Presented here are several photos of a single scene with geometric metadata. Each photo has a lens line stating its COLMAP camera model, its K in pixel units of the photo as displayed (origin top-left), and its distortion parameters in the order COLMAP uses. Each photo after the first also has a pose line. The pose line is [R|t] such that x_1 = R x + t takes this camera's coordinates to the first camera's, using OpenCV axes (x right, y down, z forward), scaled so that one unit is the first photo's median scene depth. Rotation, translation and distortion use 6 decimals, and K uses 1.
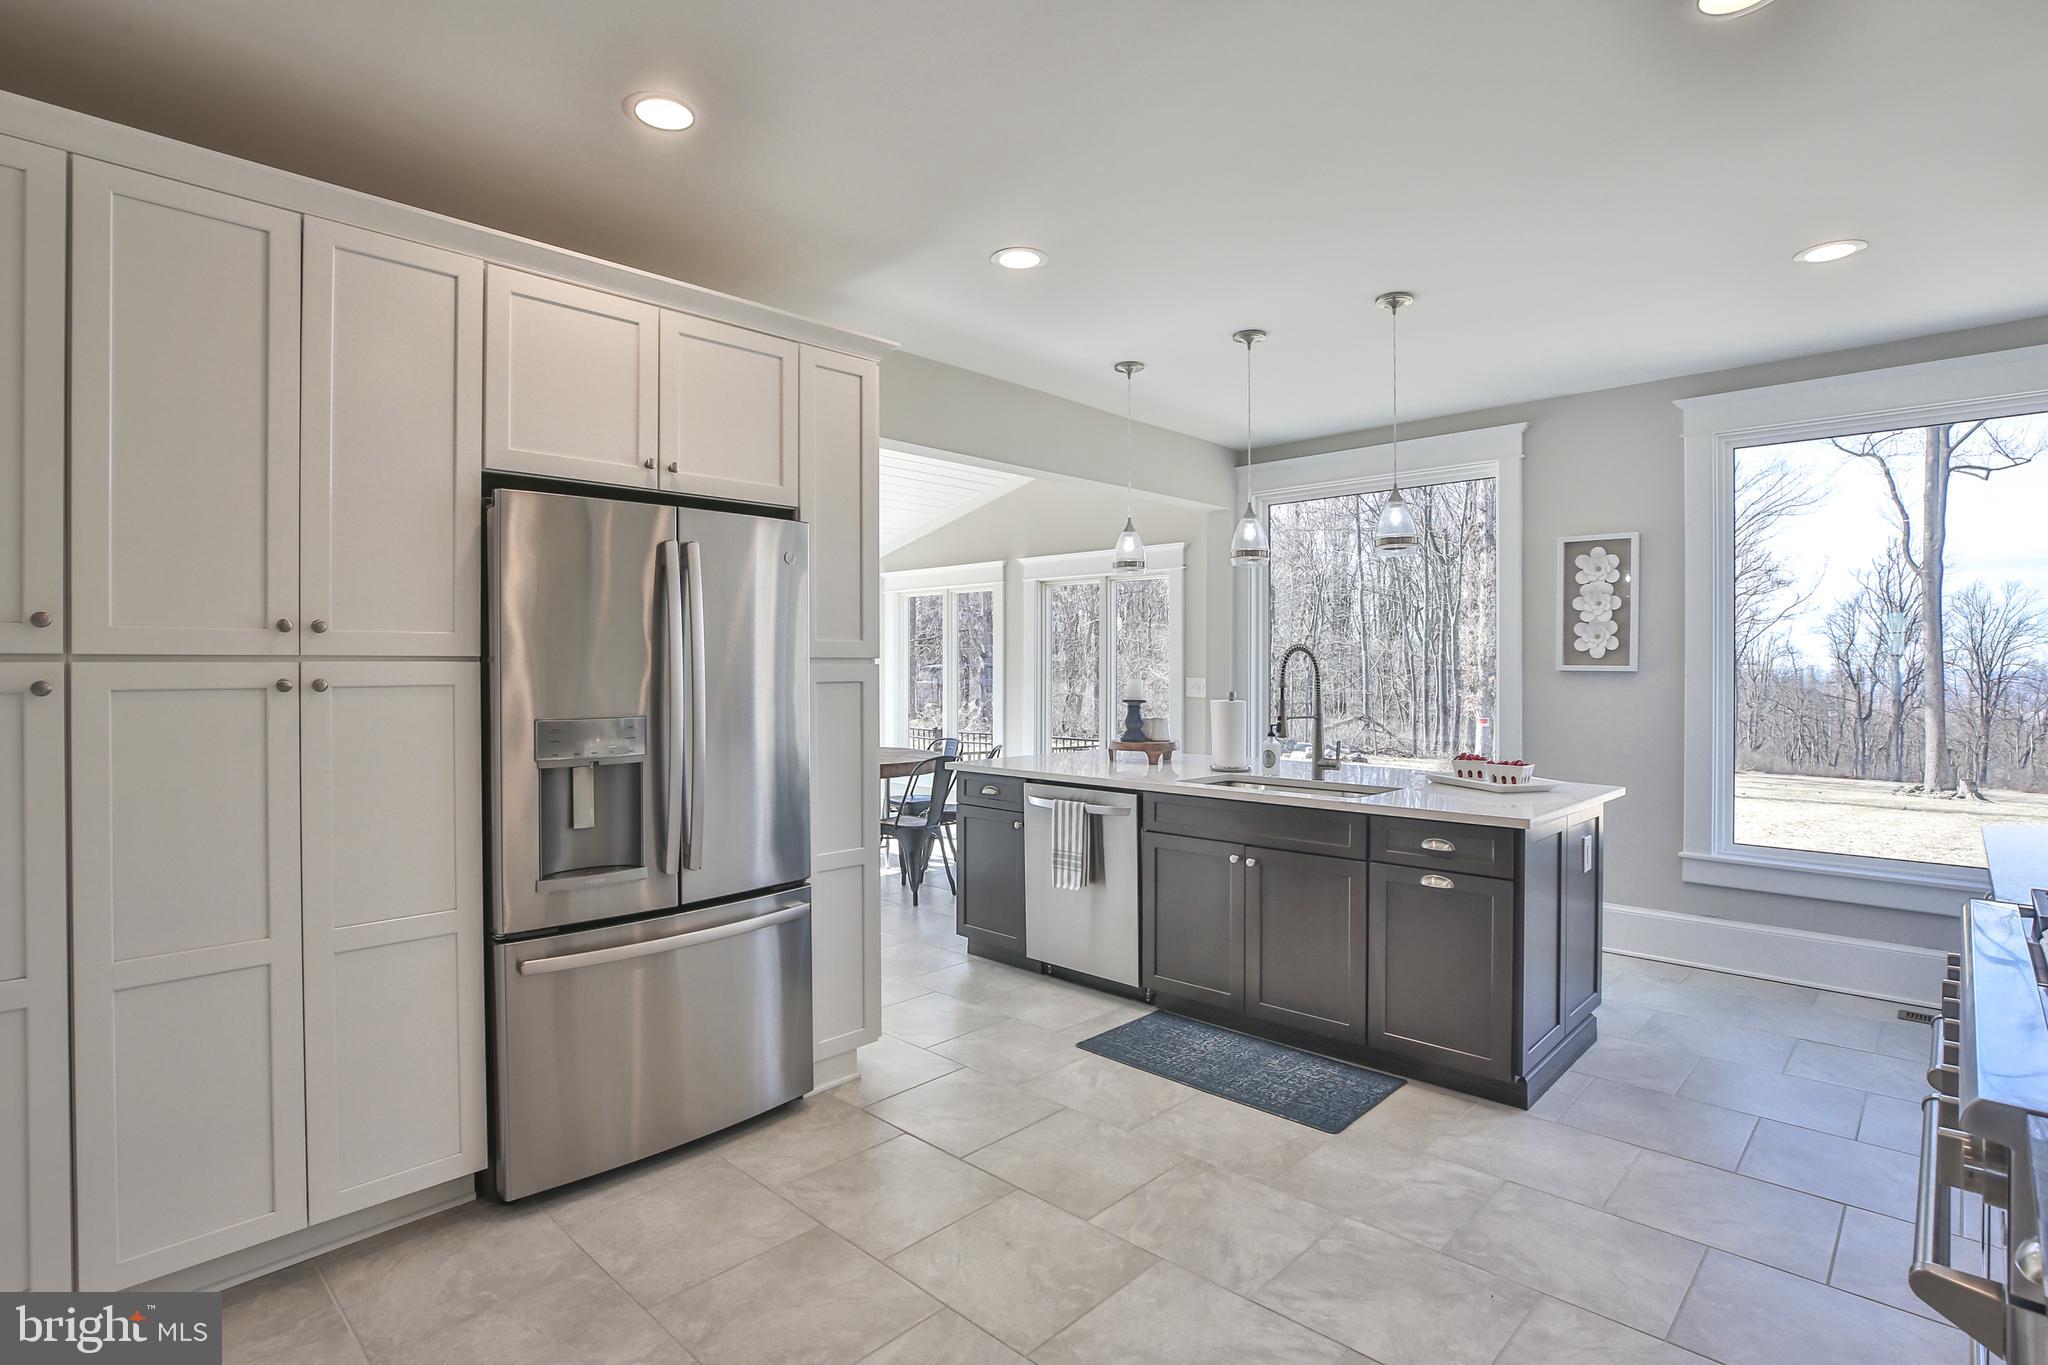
lens RADIAL K [[1009.4, 0, 1026.0], [0, 1009.4, 665.6], [0, 0, 1]] dist [-0.042037, 0.014415]
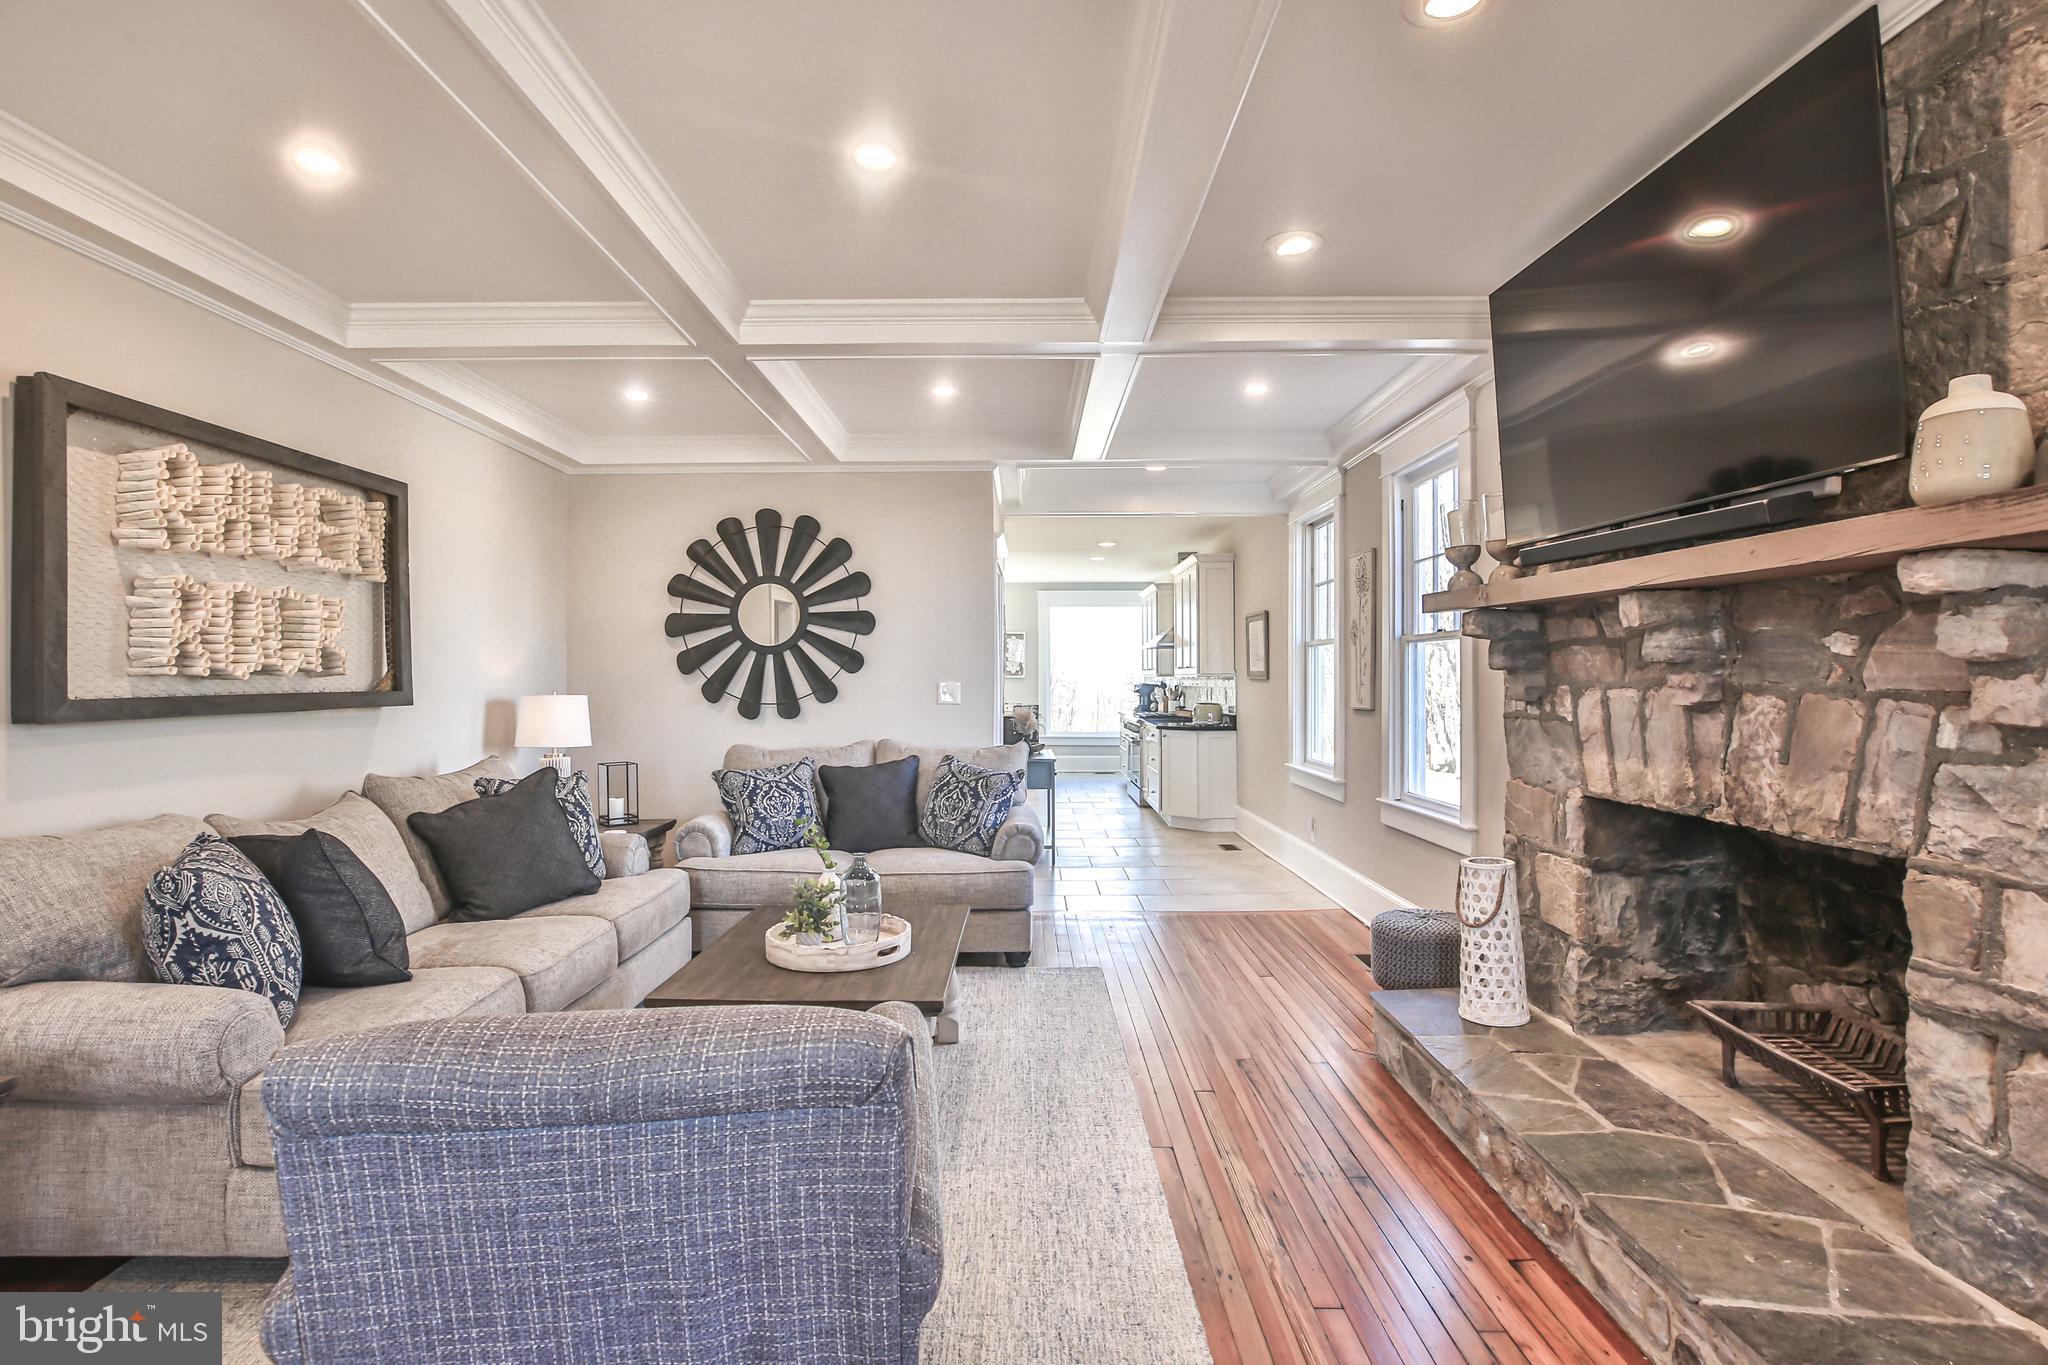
lens RADIAL K [[1009.4, 0, 1024.1], [0, 1009.4, 661.7], [0, 0, 1]] dist [-0.042037, 0.014415]
pose [[0.724031, 0.004635, 0.689751, -1.643247], [0.005766, 0.999902, -0.012772, -0.005089], [-0.689743, 0.013224, 0.723934, -1.332729]]
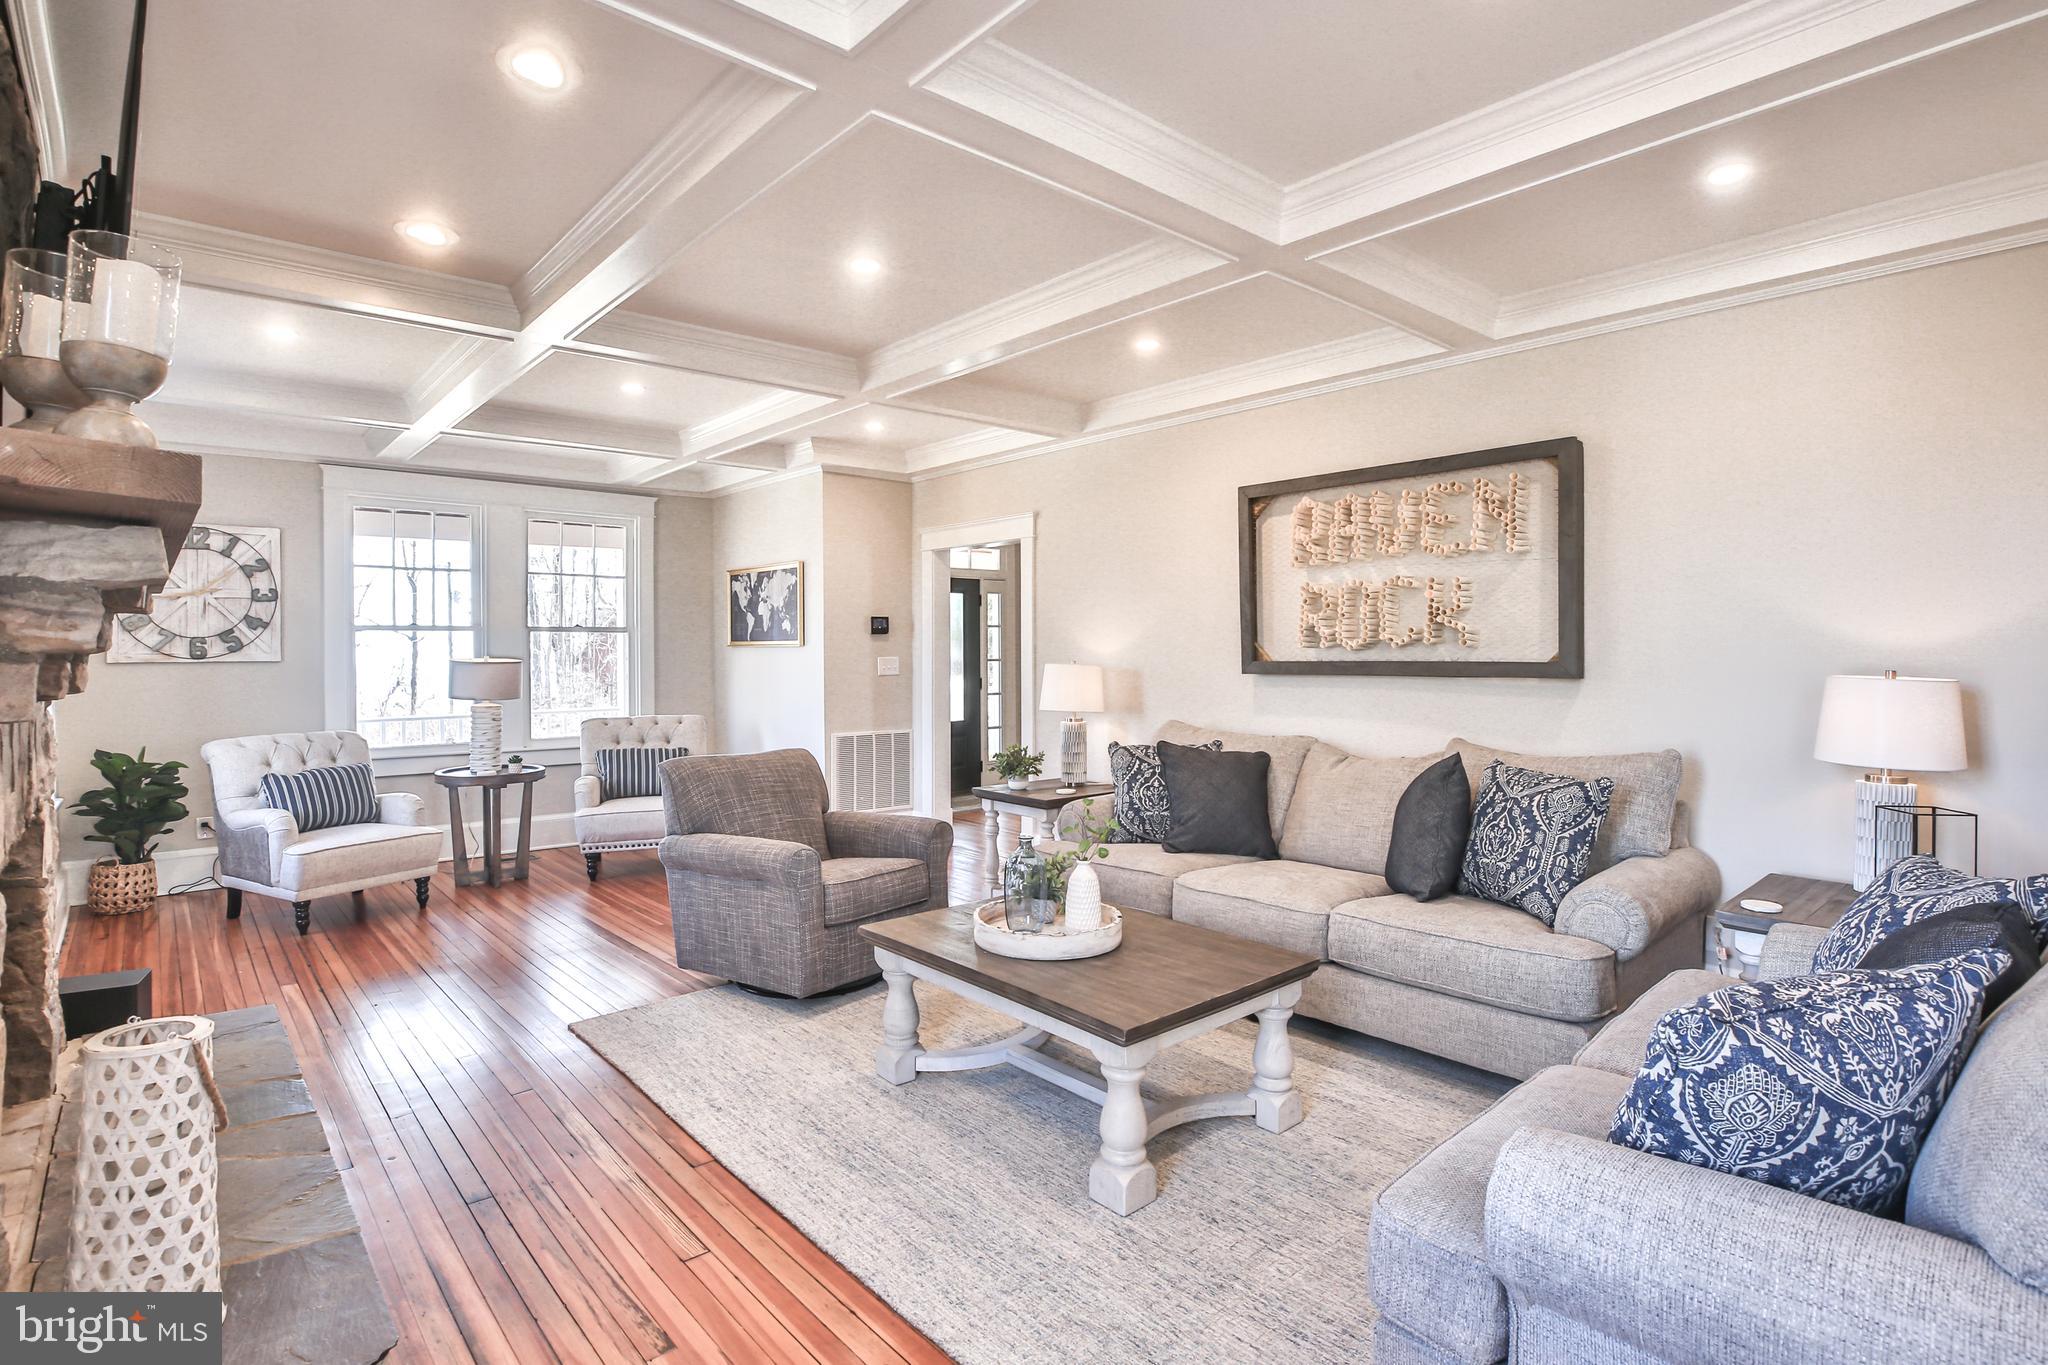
lens RADIAL K [[1009.4, 0, 1012.5], [0, 1009.4, 661.0], [0, 0, 1]] dist [-0.042037, 0.014415]
pose [[-0.092884, 0.010078, -0.995626, -0.503121], [0.005457, 0.999939, 0.009613, -0.006307], [0.995662, -0.004540, -0.092933, -0.649459]]
